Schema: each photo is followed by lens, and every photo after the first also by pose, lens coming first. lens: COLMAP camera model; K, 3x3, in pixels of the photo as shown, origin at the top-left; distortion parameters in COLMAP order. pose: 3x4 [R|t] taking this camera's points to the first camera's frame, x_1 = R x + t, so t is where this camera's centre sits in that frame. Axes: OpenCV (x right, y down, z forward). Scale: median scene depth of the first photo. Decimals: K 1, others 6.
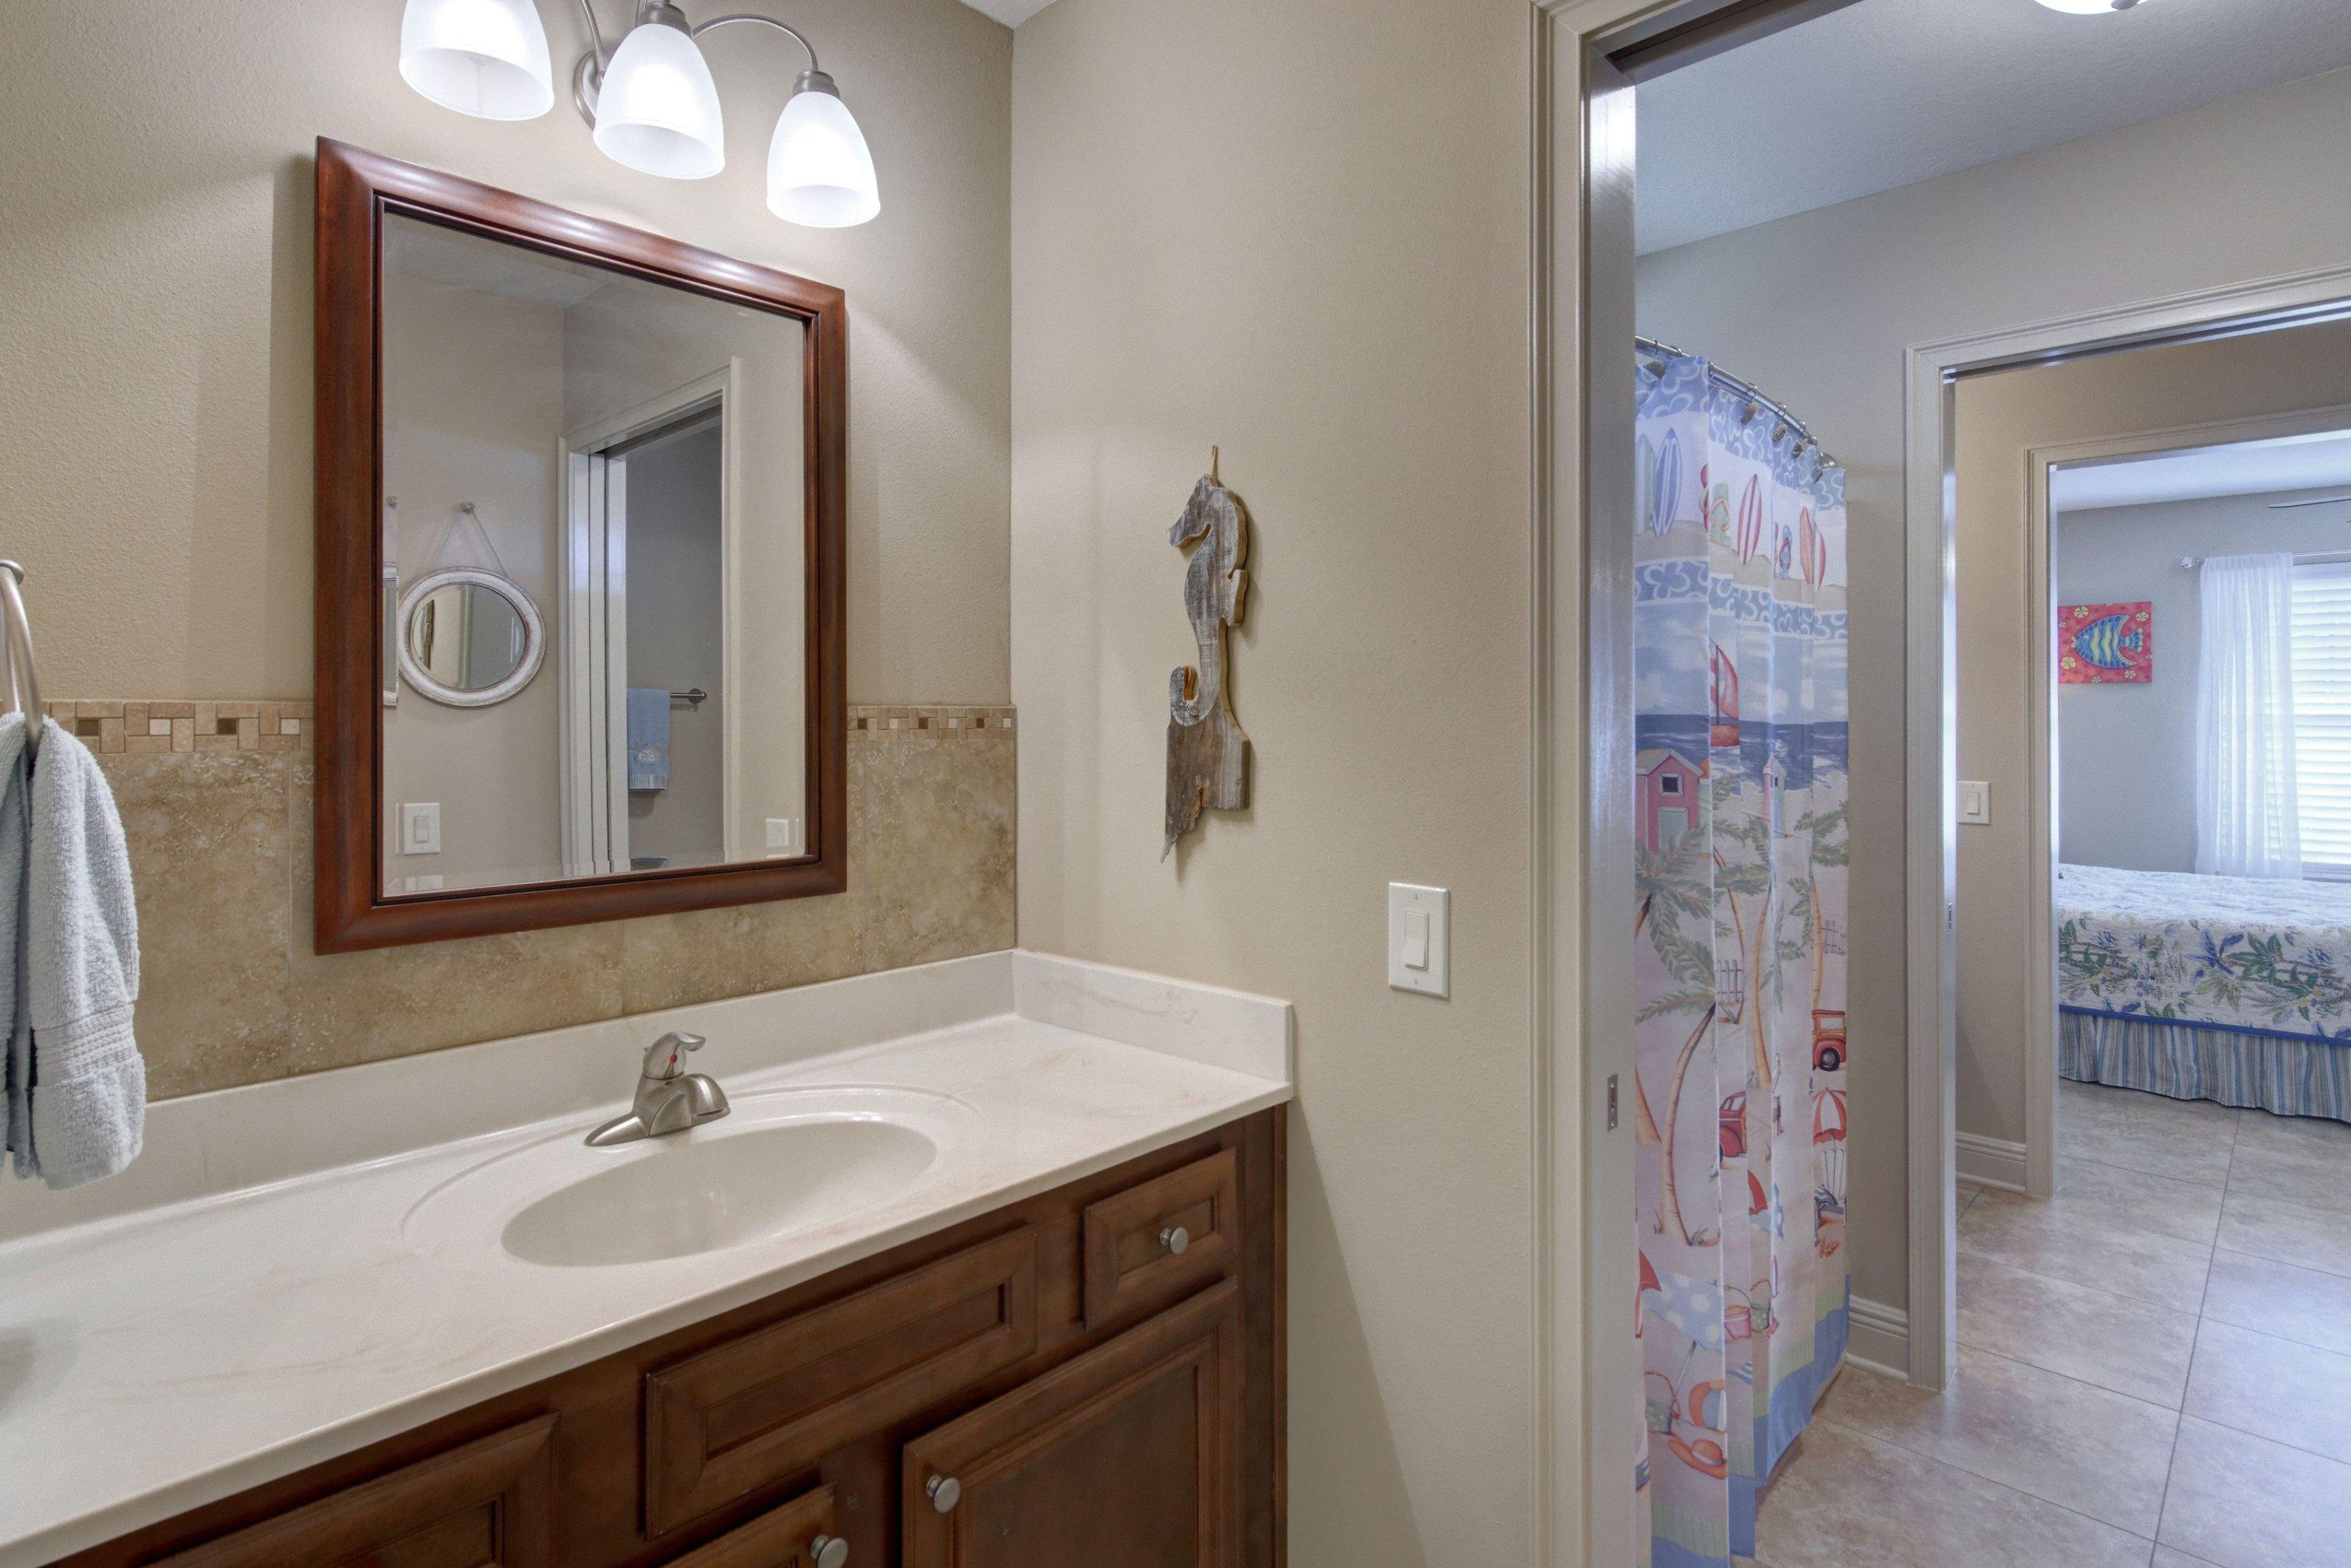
lens RADIAL K [[1192.4, 0, 1167.3], [0, 1192.4, 719.8], [0, 0, 1]] dist [-0.000315, 0.000408]
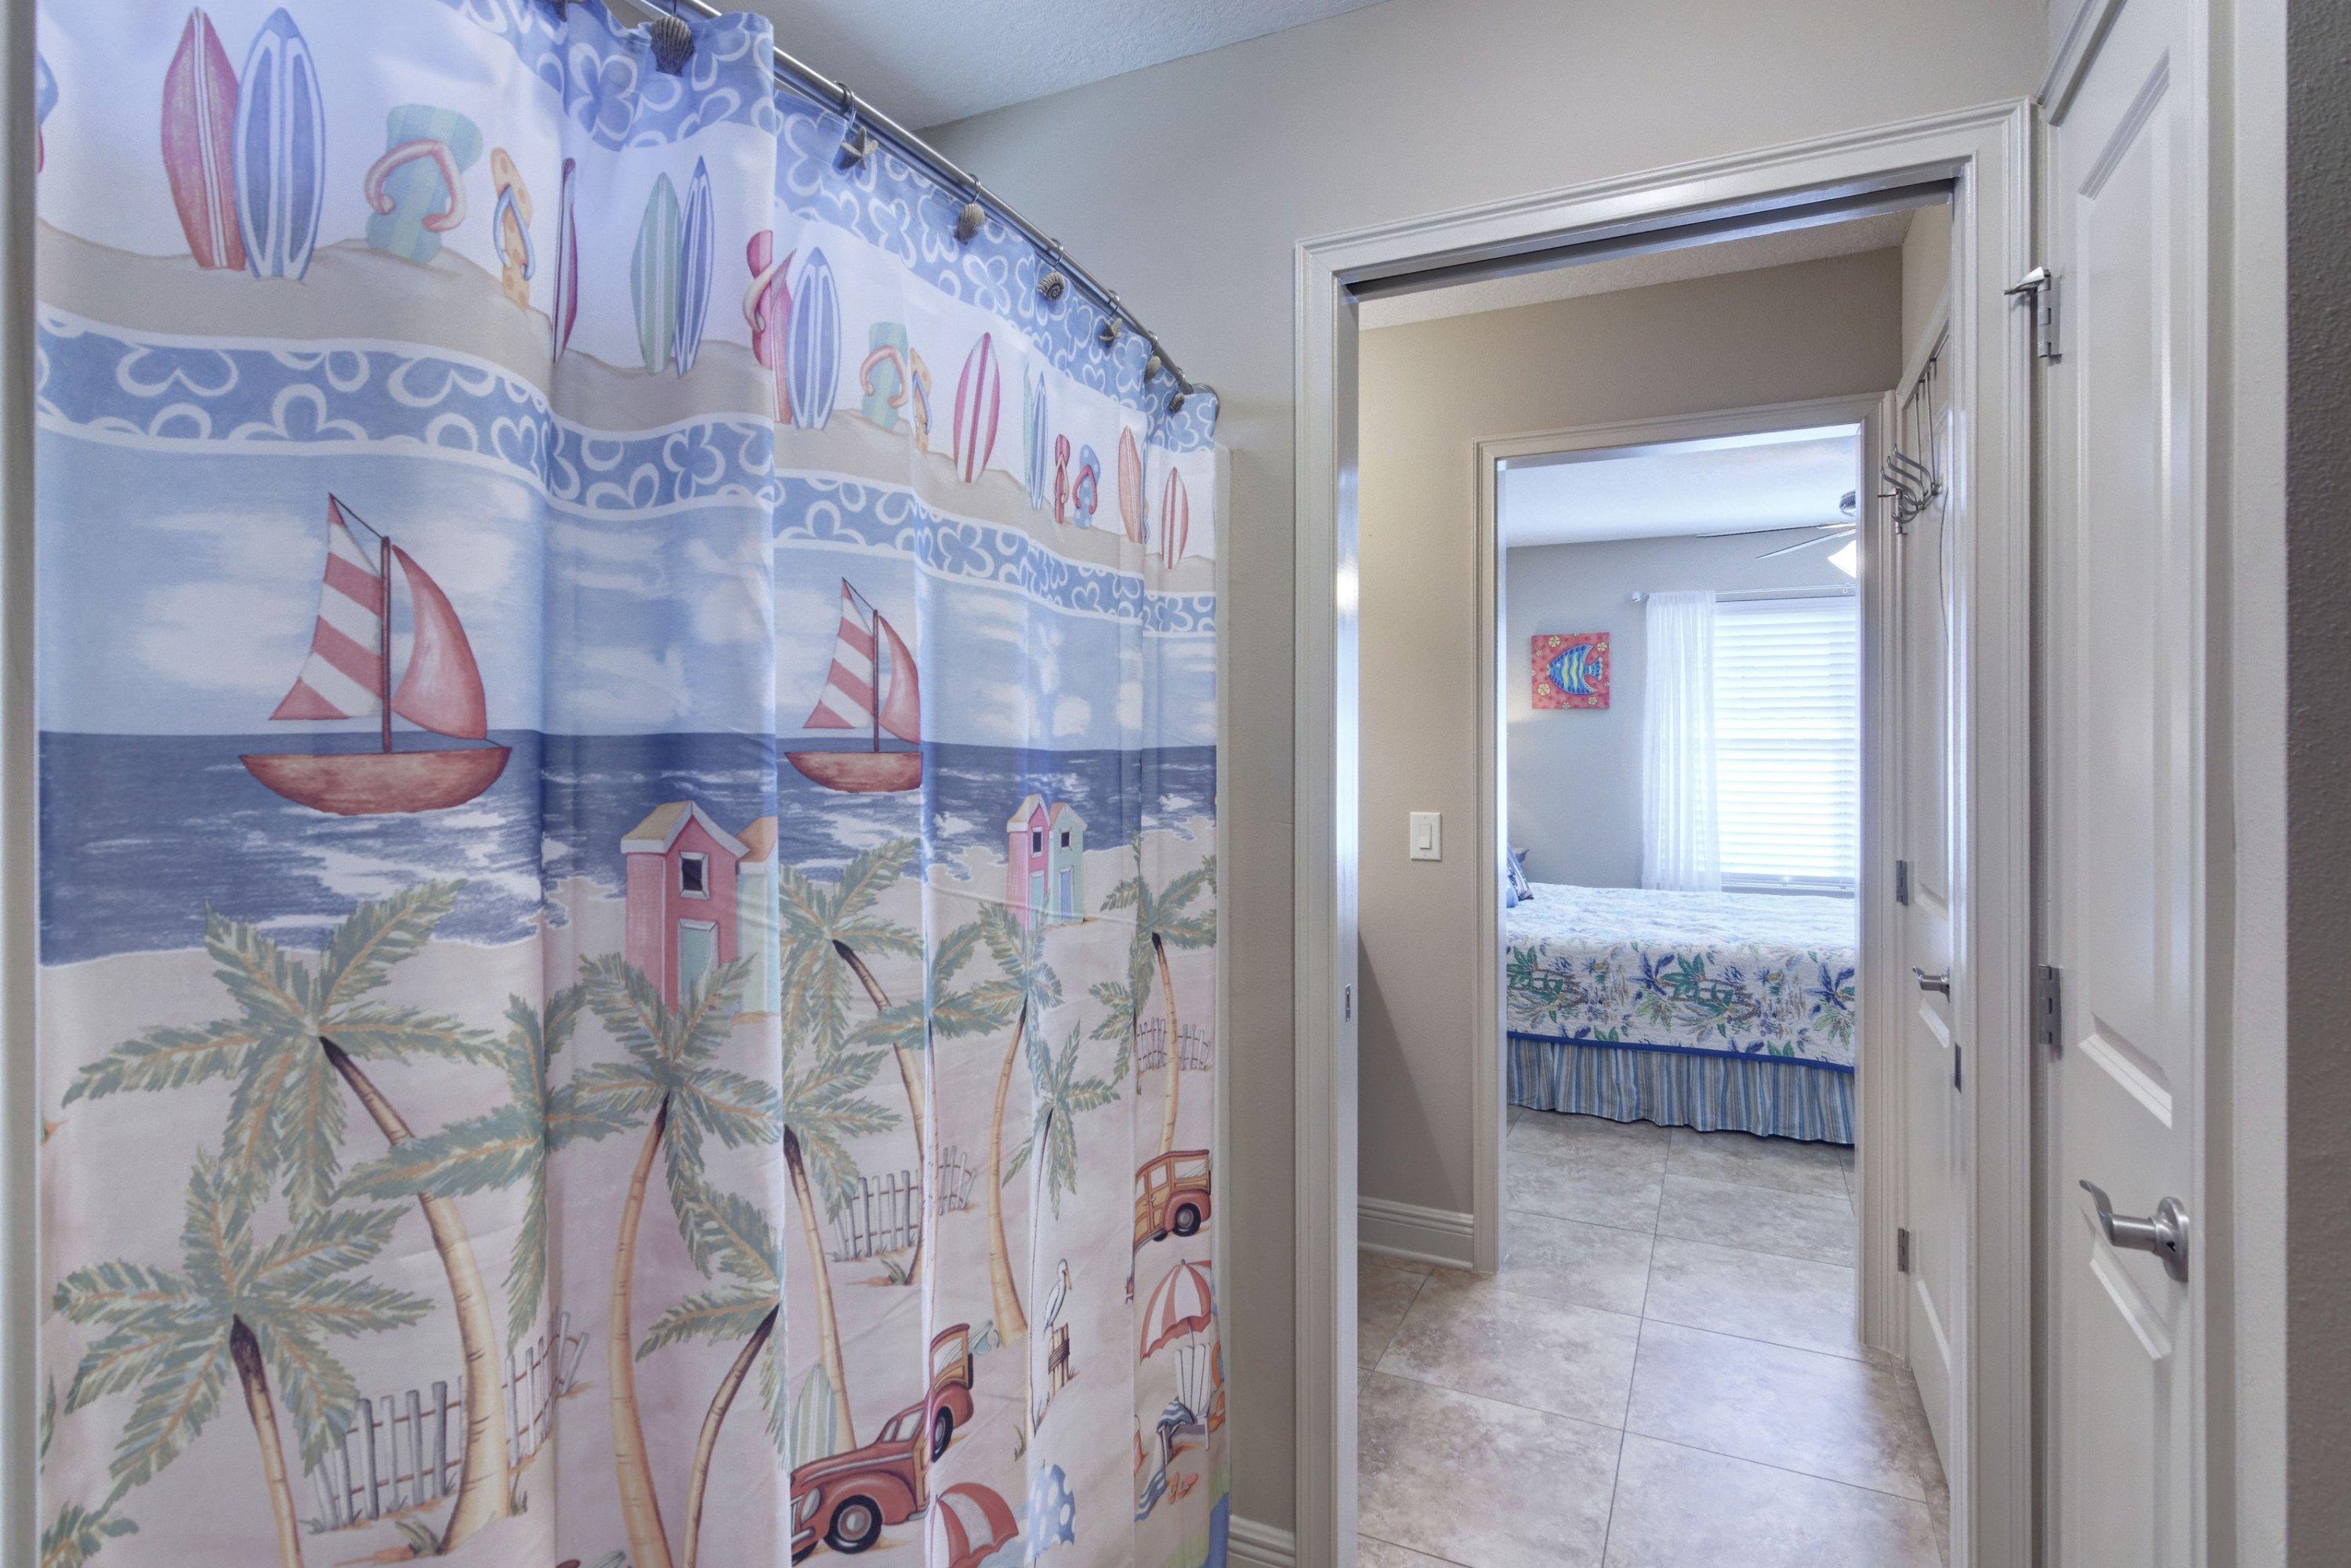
lens RADIAL K [[1161.5, 0, 1180.6], [0, 1161.5, 752.8], [0, 0, 1]] dist [0.005192, 0.000362]
pose [[0.947900, -0.003110, 0.318553, 0.187751], [0.000622, 0.999969, 0.007912, 0.000049], [-0.318568, -0.007301, 0.947872, 0.195206]]
